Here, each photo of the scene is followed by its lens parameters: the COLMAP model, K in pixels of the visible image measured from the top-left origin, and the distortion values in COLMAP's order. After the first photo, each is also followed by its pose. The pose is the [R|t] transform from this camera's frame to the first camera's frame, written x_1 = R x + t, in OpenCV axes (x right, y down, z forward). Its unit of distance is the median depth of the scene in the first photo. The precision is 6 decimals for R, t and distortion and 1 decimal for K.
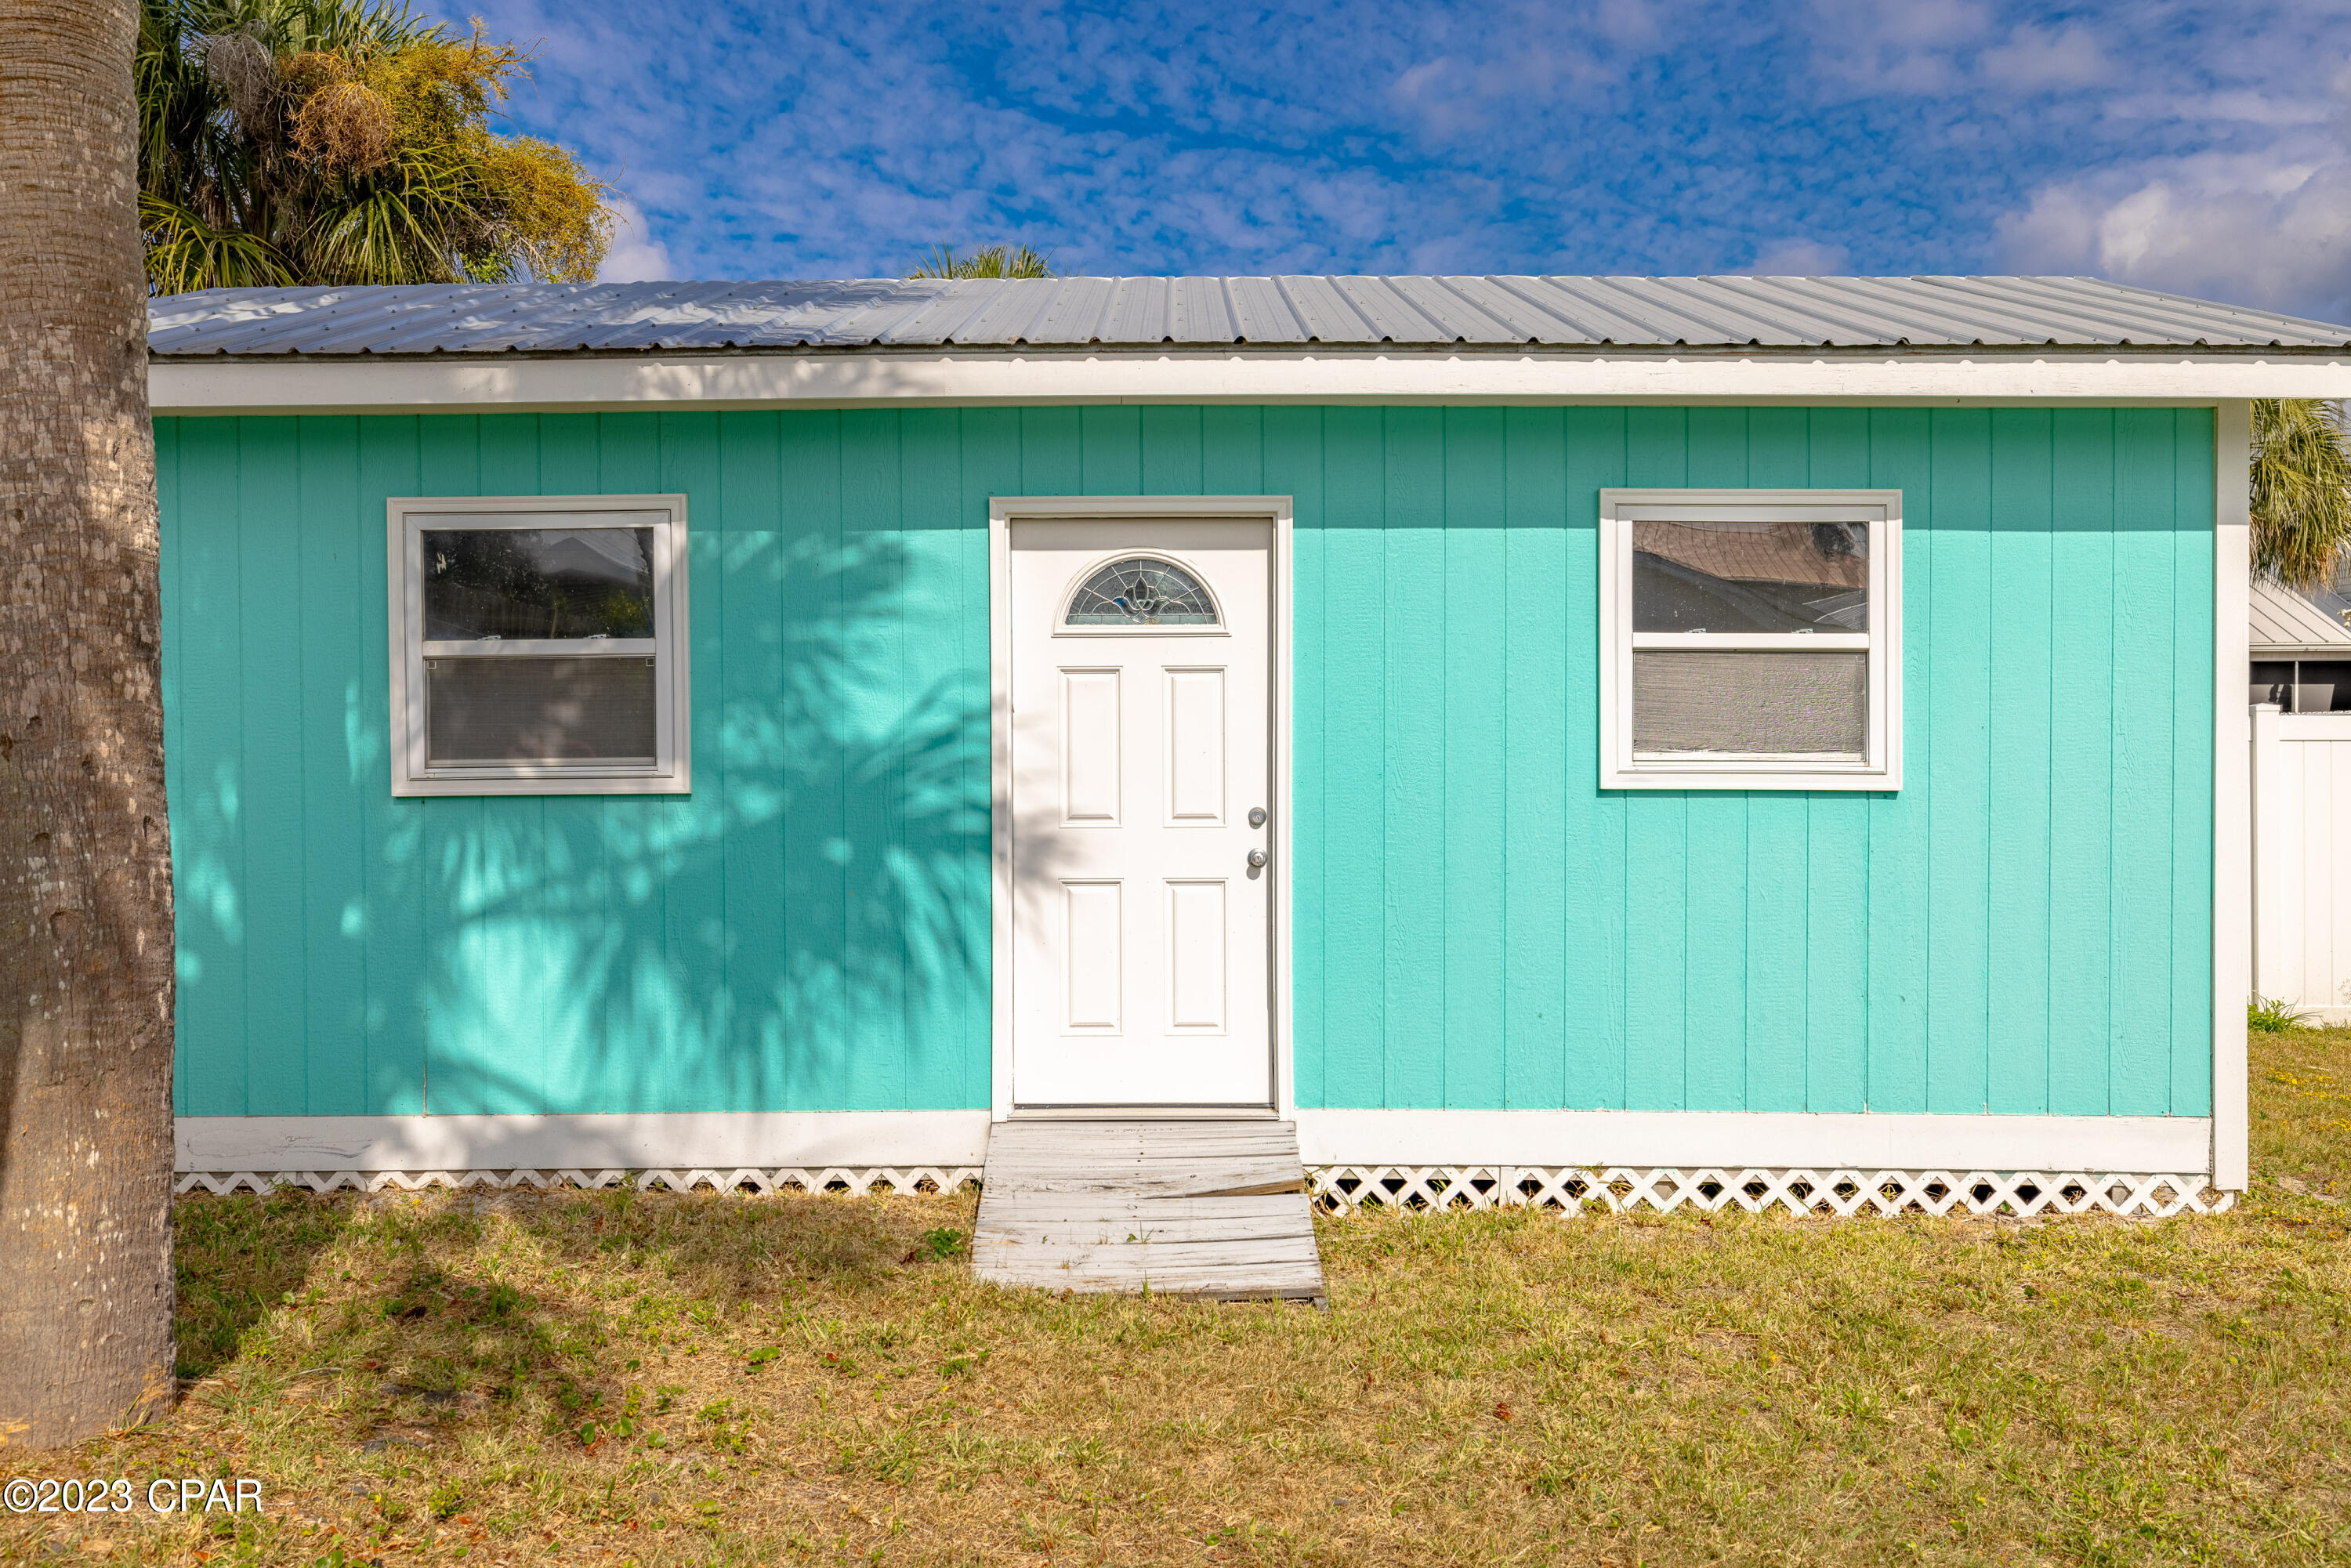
lens RADIAL K [[1927.6, 0, 1172.3], [0, 1927.6, 735.5], [0, 0, 1]] dist [-0.002392, 0.005265]
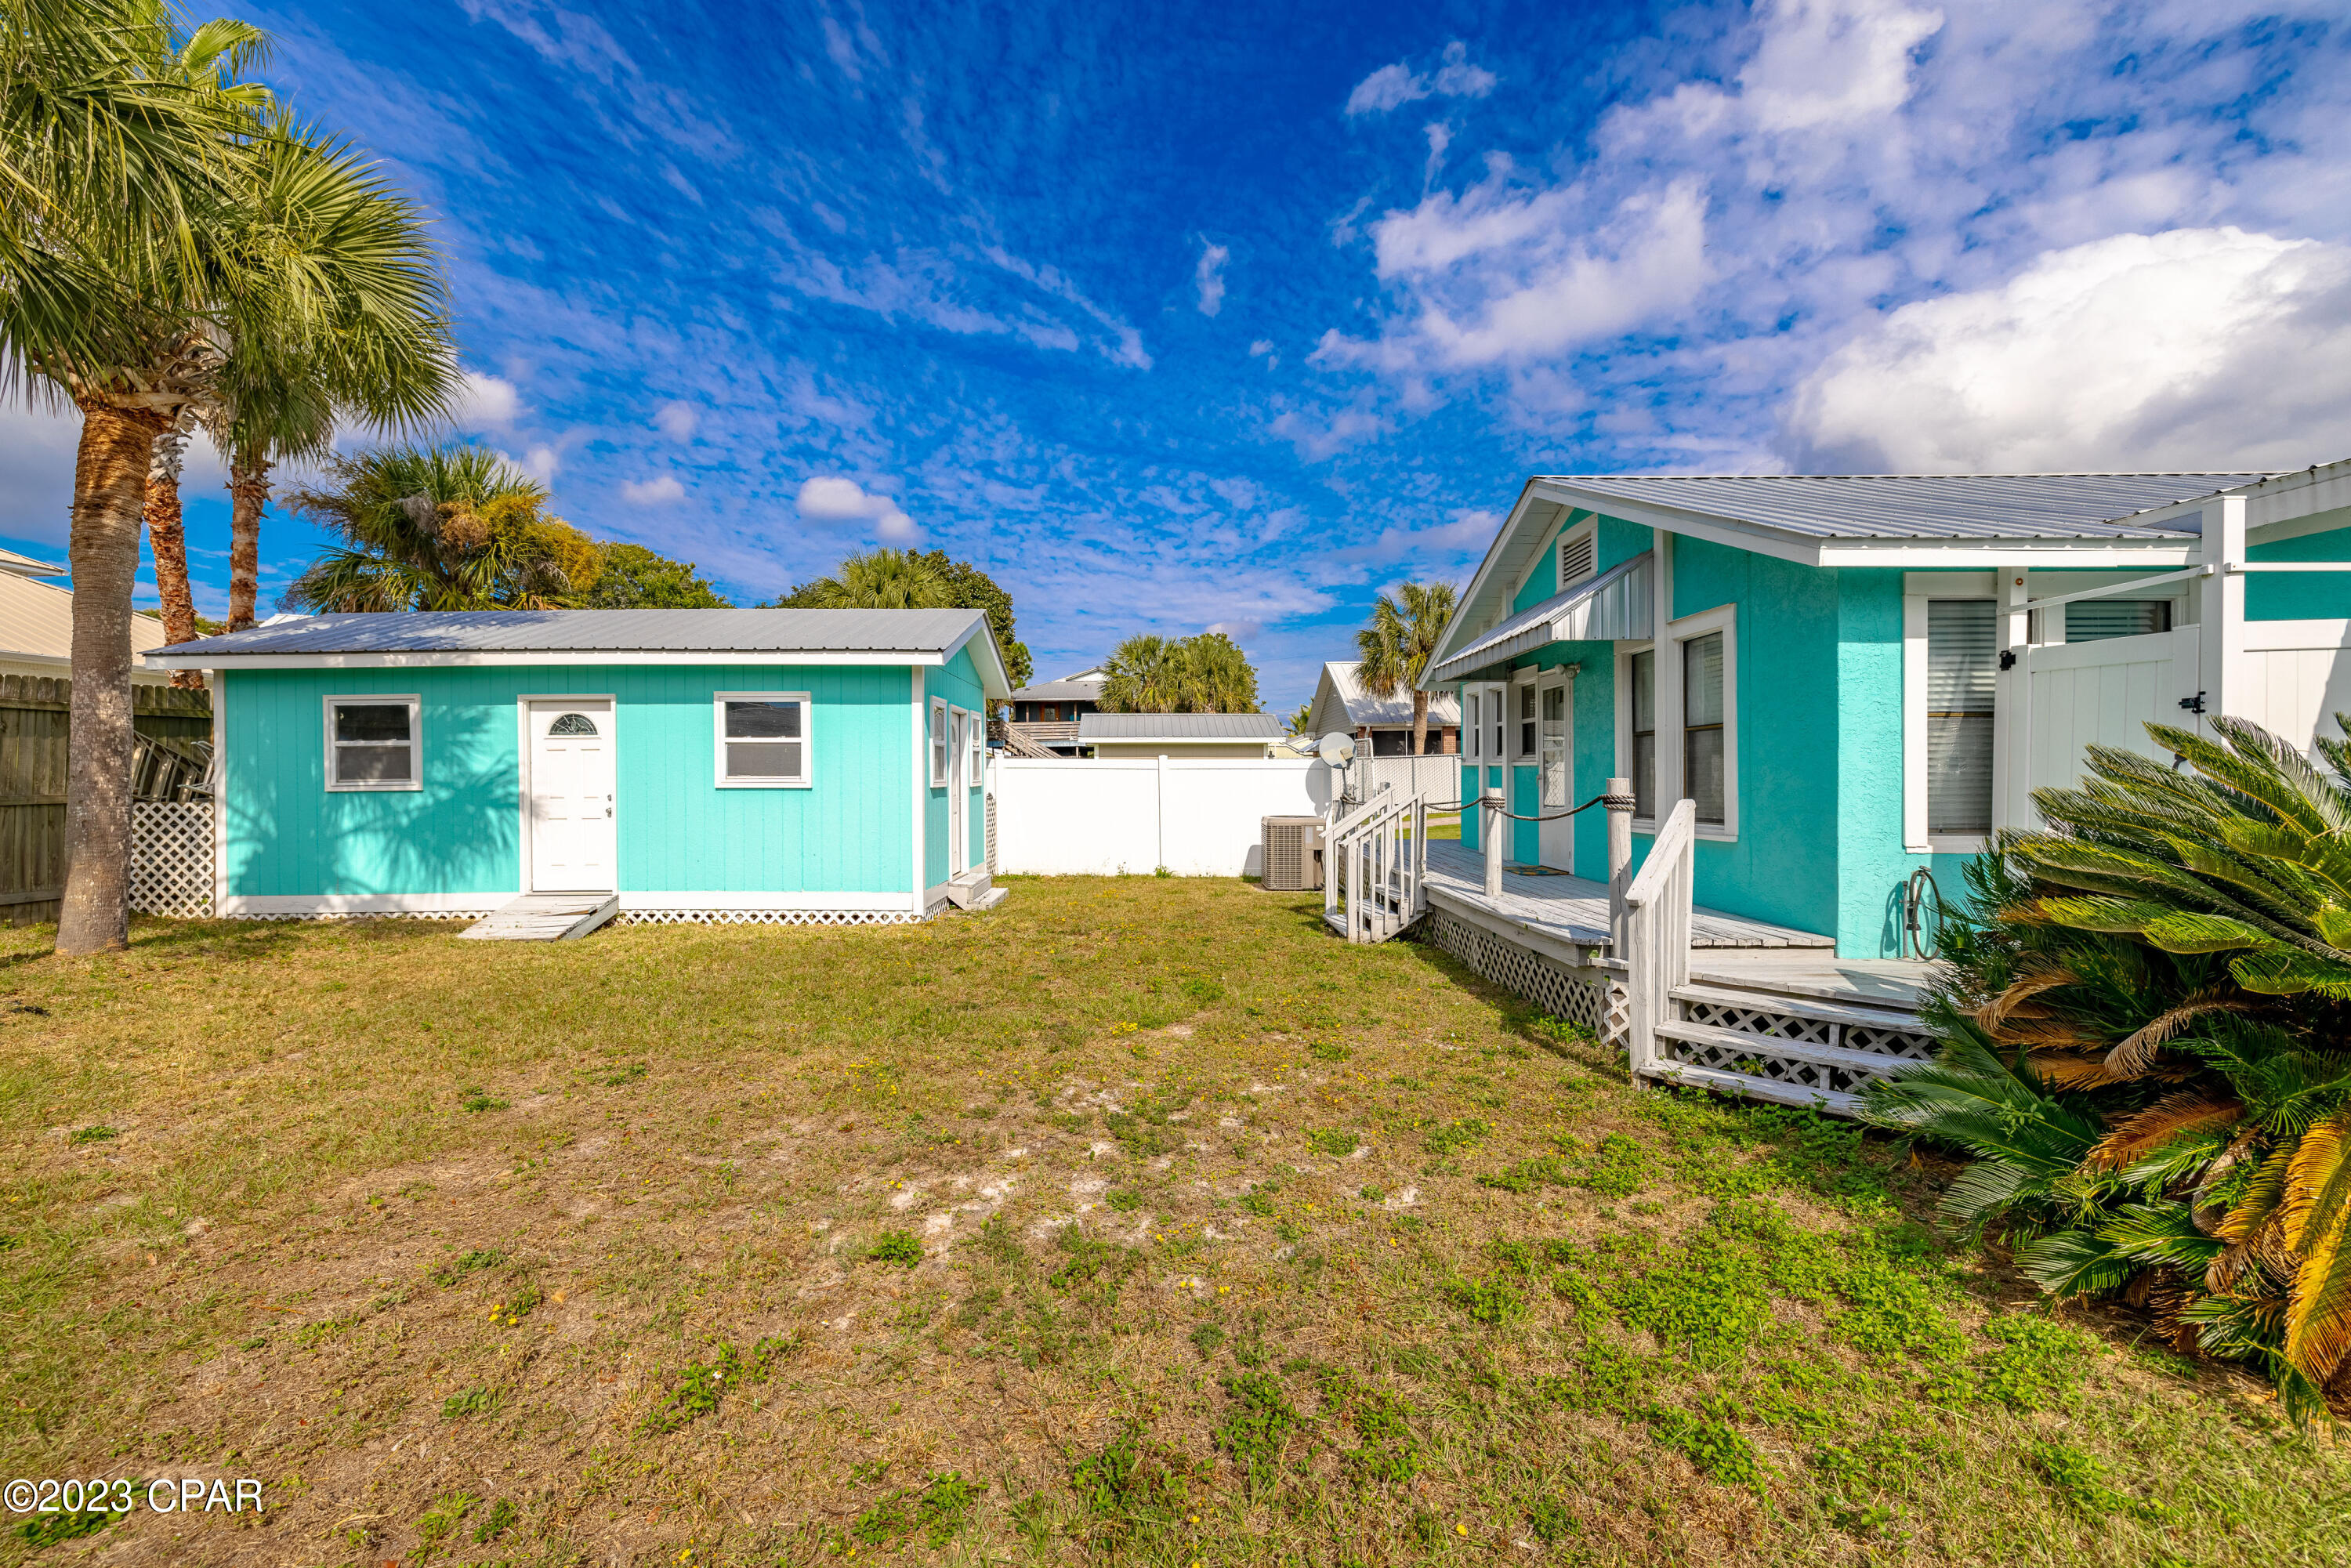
lens RADIAL K [[994.0, 0, 1167.5], [0, 994.0, 770.3], [0, 0, 1]] dist [-0.000246, -0.000208]
pose [[0.999898, -0.003955, 0.013723, 0.921119], [0.003872, 0.999974, 0.006071, -0.007652], [-0.013747, -0.006017, 0.999887, -0.607298]]
